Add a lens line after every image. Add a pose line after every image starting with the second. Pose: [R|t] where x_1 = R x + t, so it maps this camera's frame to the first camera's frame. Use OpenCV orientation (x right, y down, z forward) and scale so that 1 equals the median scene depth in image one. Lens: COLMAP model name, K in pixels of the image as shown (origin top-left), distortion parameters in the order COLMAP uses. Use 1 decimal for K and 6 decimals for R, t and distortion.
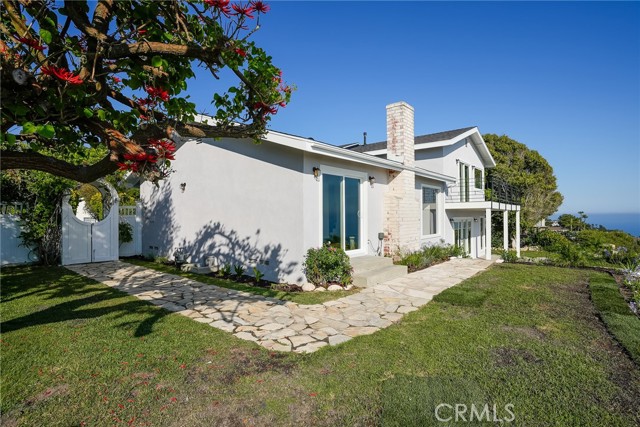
lens RADIAL K [[334.7, 0, 321.6], [0, 334.7, 213.2], [0, 0, 1]] dist [-0.015410, 0.003455]
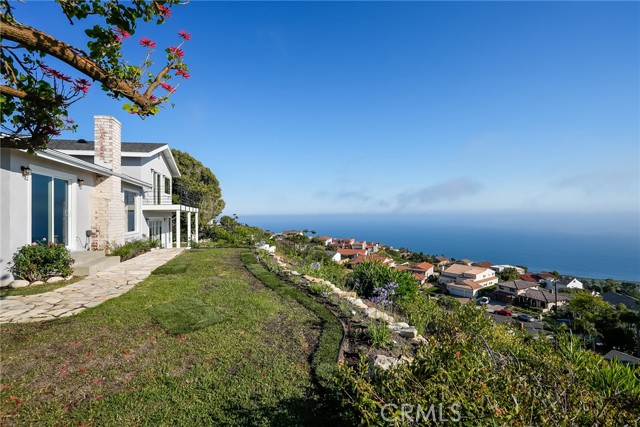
lens RADIAL K [[300.1, 0, 320.6], [0, 300.1, 213.9], [0, 0, 1]] dist [-0.043109, 0.018737]
pose [[0.587220, 0.009313, 0.809374, -0.140632], [-0.007771, 0.999953, -0.005868, 0.003520], [-0.809390, -0.002844, 0.587265, -0.167996]]
